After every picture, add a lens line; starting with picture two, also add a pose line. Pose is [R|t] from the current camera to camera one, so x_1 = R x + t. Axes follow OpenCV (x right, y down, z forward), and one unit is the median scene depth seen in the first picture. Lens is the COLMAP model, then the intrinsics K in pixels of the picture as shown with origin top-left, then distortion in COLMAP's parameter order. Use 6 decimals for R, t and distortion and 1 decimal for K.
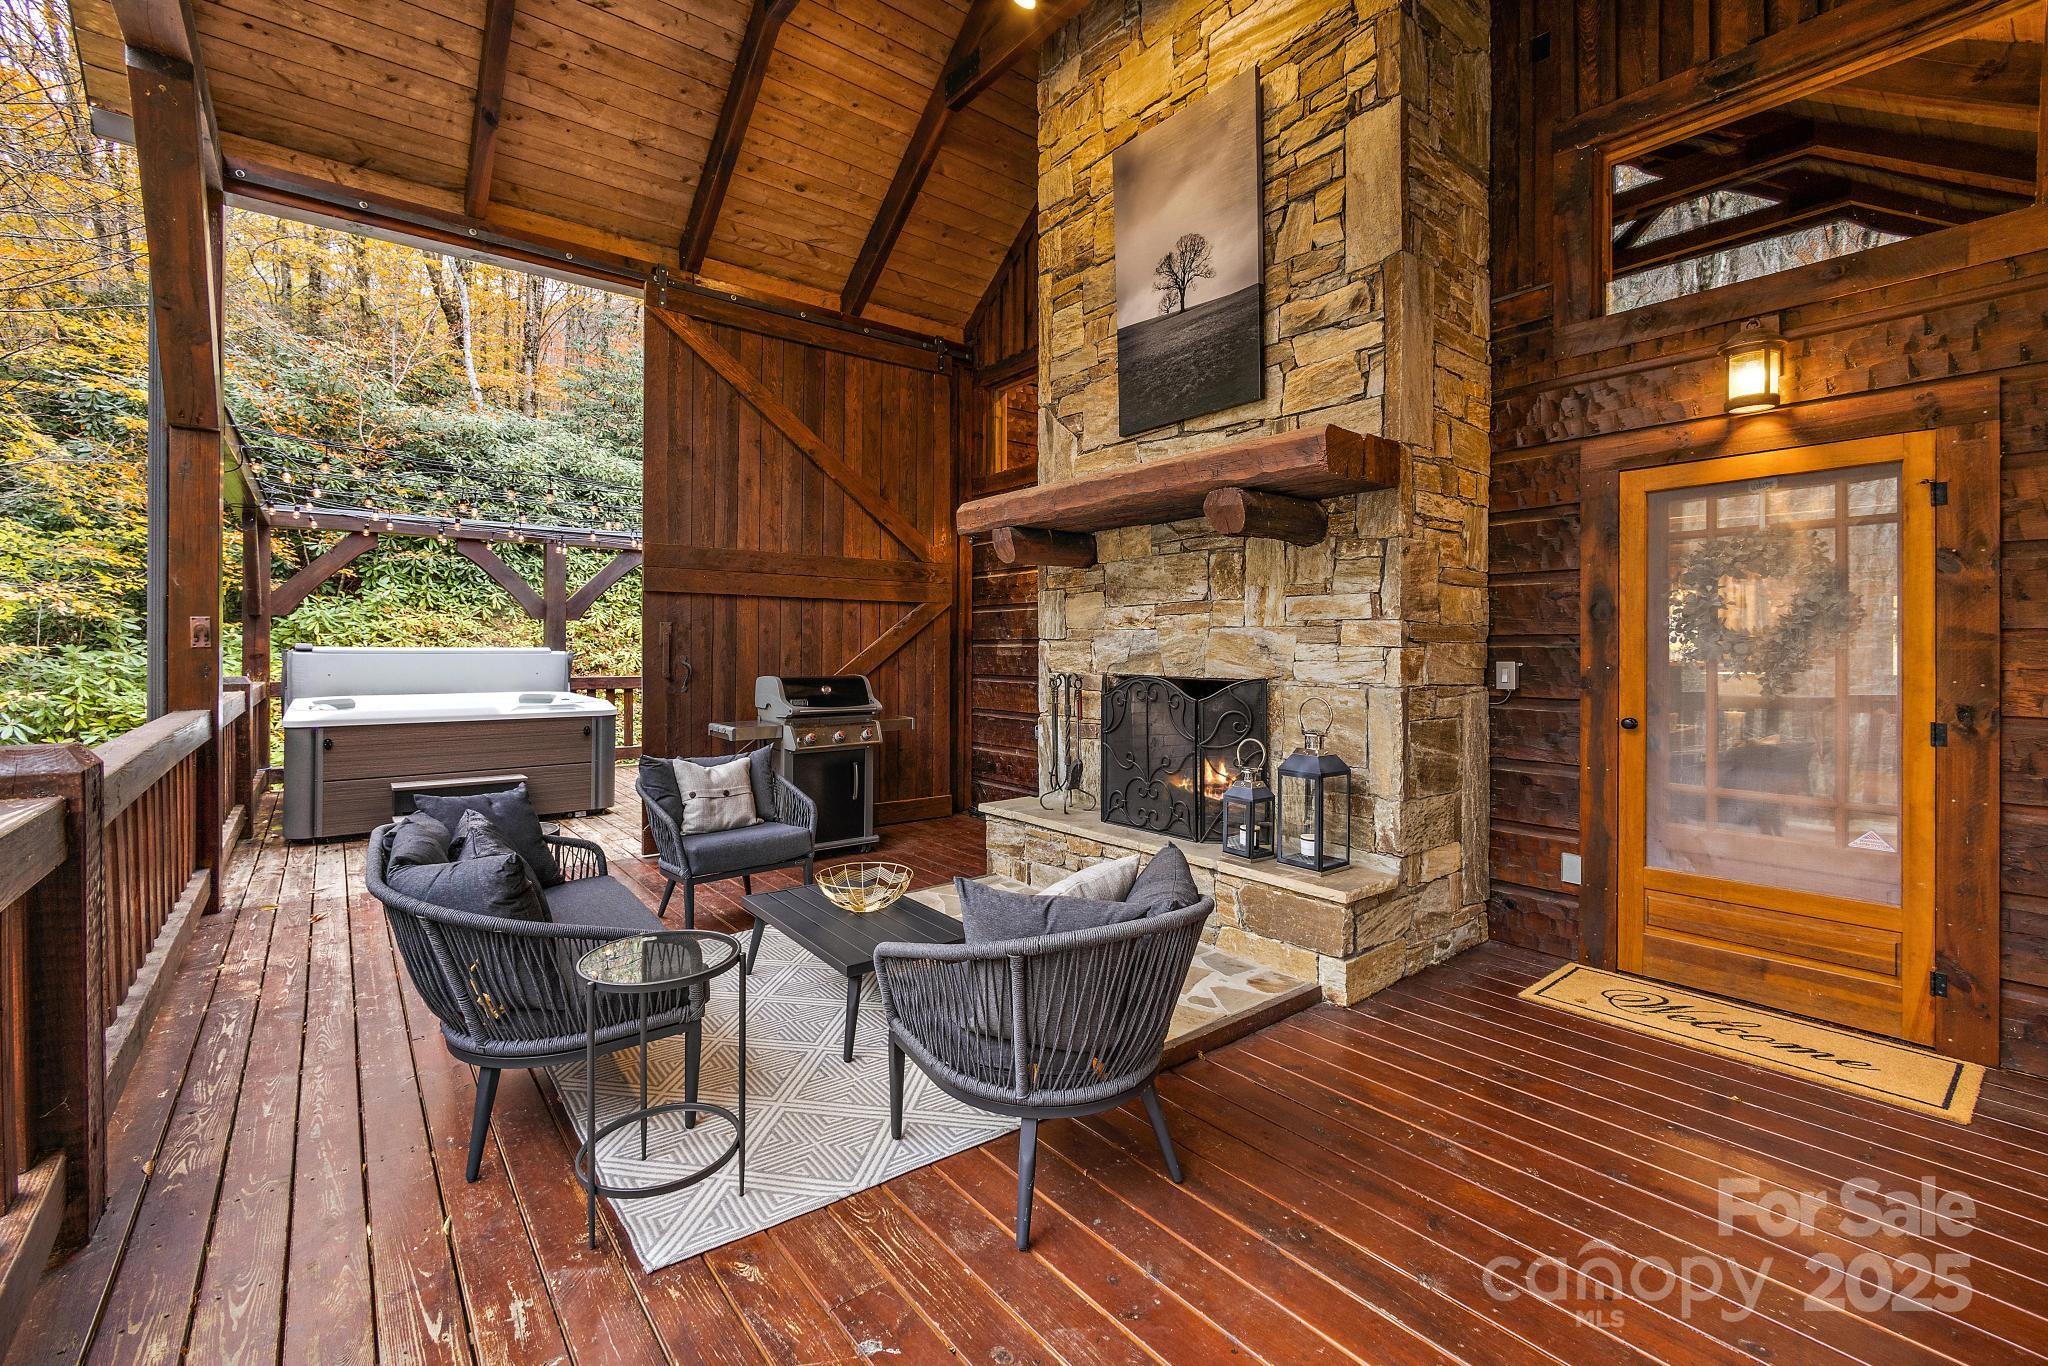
lens RADIAL K [[890.5, 0, 1021.6], [0, 890.5, 643.8], [0, 0, 1]] dist [-0.002529, -0.000238]
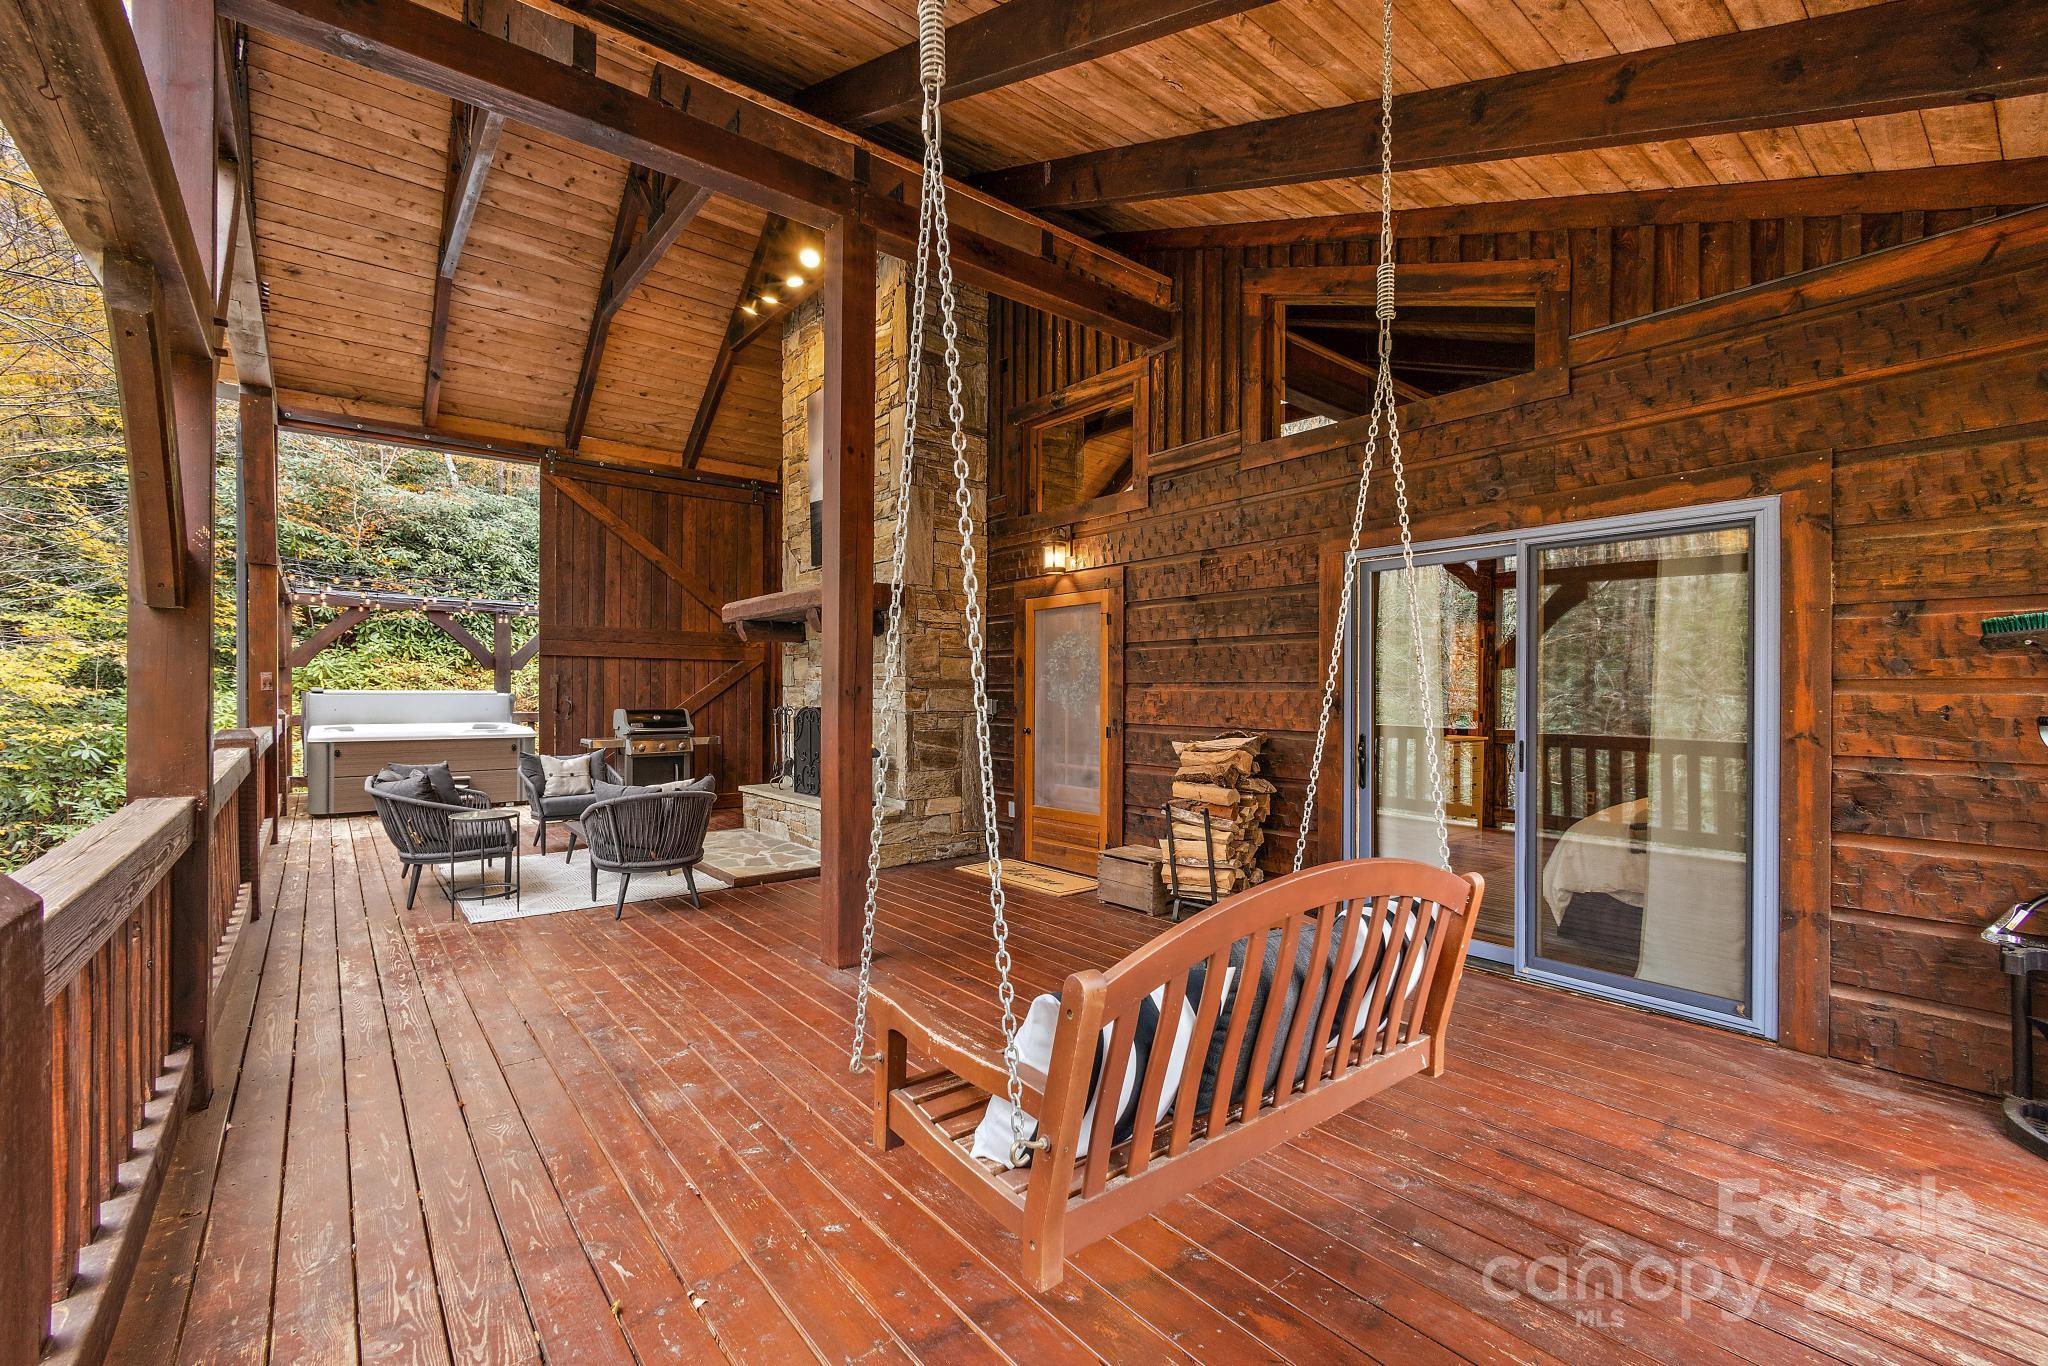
lens RADIAL K [[879.7, 0, 1018.1], [0, 879.7, 692.5], [0, 0, 1]] dist [0.000503, 0.000214]
pose [[0.999964, 0.001084, 0.008415, 0.419916], [-0.001137, 0.999980, 0.006289, -0.003367], [-0.008408, -0.006299, 0.999945, -0.580553]]
